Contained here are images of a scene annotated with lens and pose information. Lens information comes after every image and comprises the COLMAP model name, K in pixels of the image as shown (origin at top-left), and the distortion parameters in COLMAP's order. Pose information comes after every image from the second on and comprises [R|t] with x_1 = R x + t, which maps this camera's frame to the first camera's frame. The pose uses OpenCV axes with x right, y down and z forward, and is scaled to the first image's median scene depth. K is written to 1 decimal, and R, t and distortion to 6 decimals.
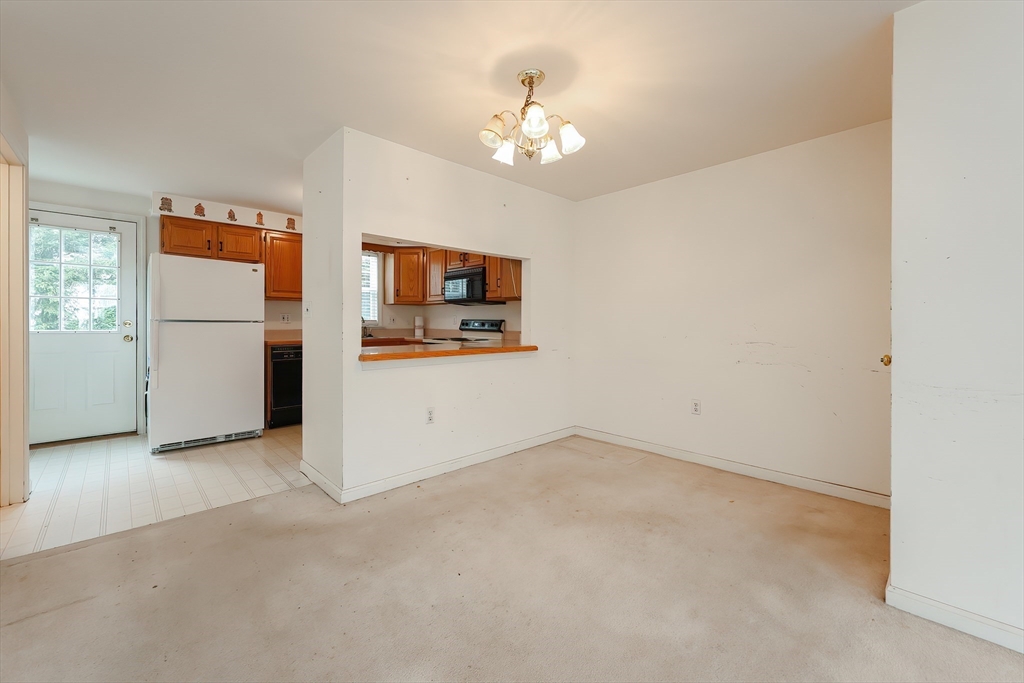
lens RADIAL K [[410.4, 0, 514.4], [0, 410.4, 324.3], [0, 0, 1]] dist [0.008960, 0.000219]
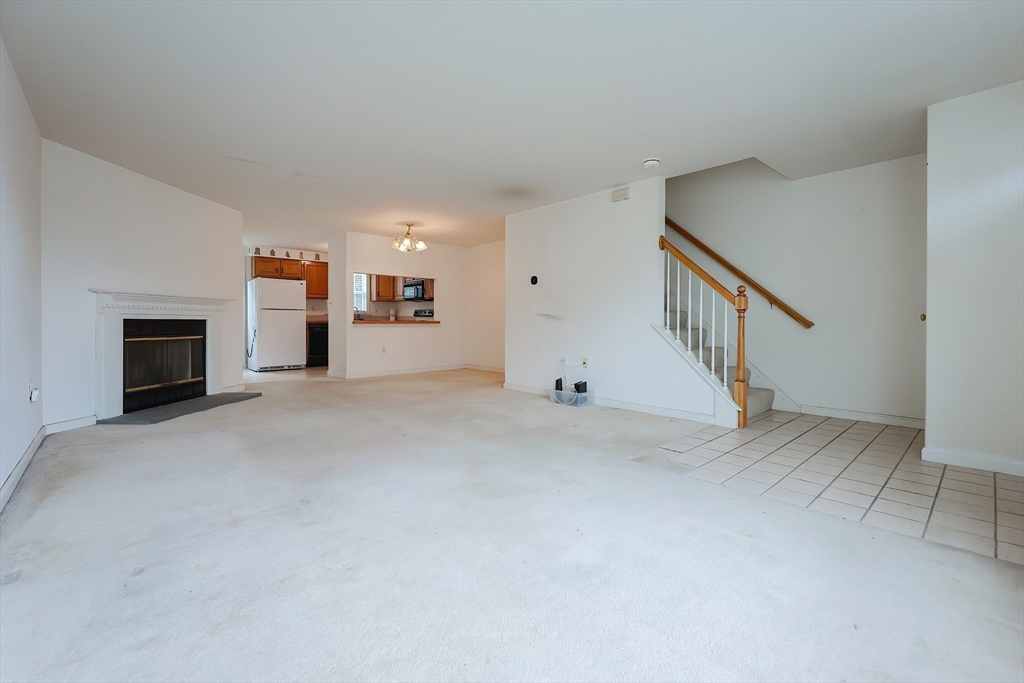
lens RADIAL K [[410.4, 0, 514.4], [0, 410.4, 324.3], [0, 0, 1]] dist [0.008960, 0.000219]
pose [[0.999995, 0.000127, -0.003293, 0.357225], [-0.000108, 0.999984, 0.005714, 0.046737], [0.003293, -0.005714, 0.999978, -0.870171]]
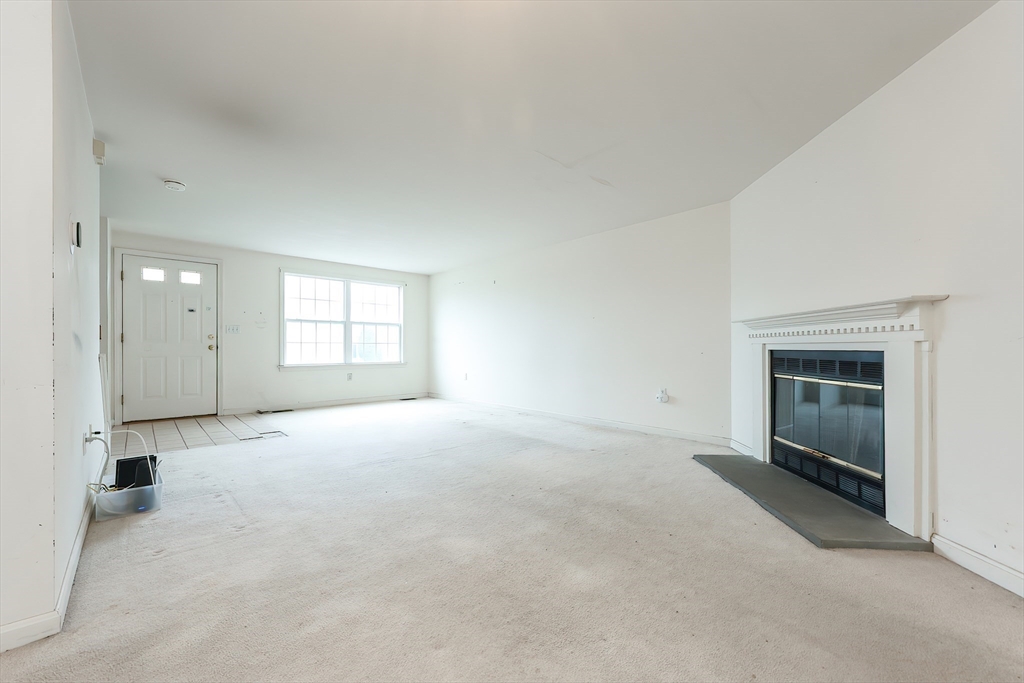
lens RADIAL K [[407.8, 0, 512.3], [0, 407.8, 349.1], [0, 0, 1]] dist [-0.000074, 0.000033]
pose [[-0.999997, 0.001815, 0.001467, -0.010077], [0.001816, 0.999998, 0.000757, 0.037993], [-0.001466, 0.000759, -0.999999, 0.665387]]
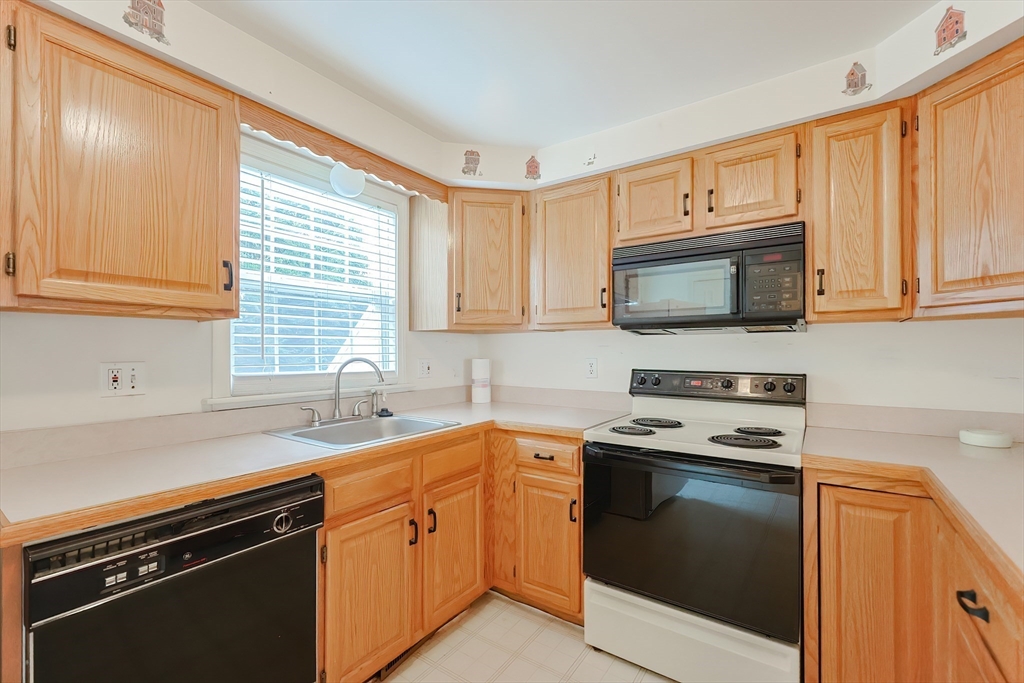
lens RADIAL K [[429.3, 0, 516.2], [0, 429.3, 351.2], [0, 0, 1]] dist [-0.002604, -0.000131]
pose [[0.978501, -0.004155, 0.206199, -0.405747], [0.005380, 0.999971, -0.005381, -0.034140], [-0.206171, 0.006375, 0.978495, 0.753732]]
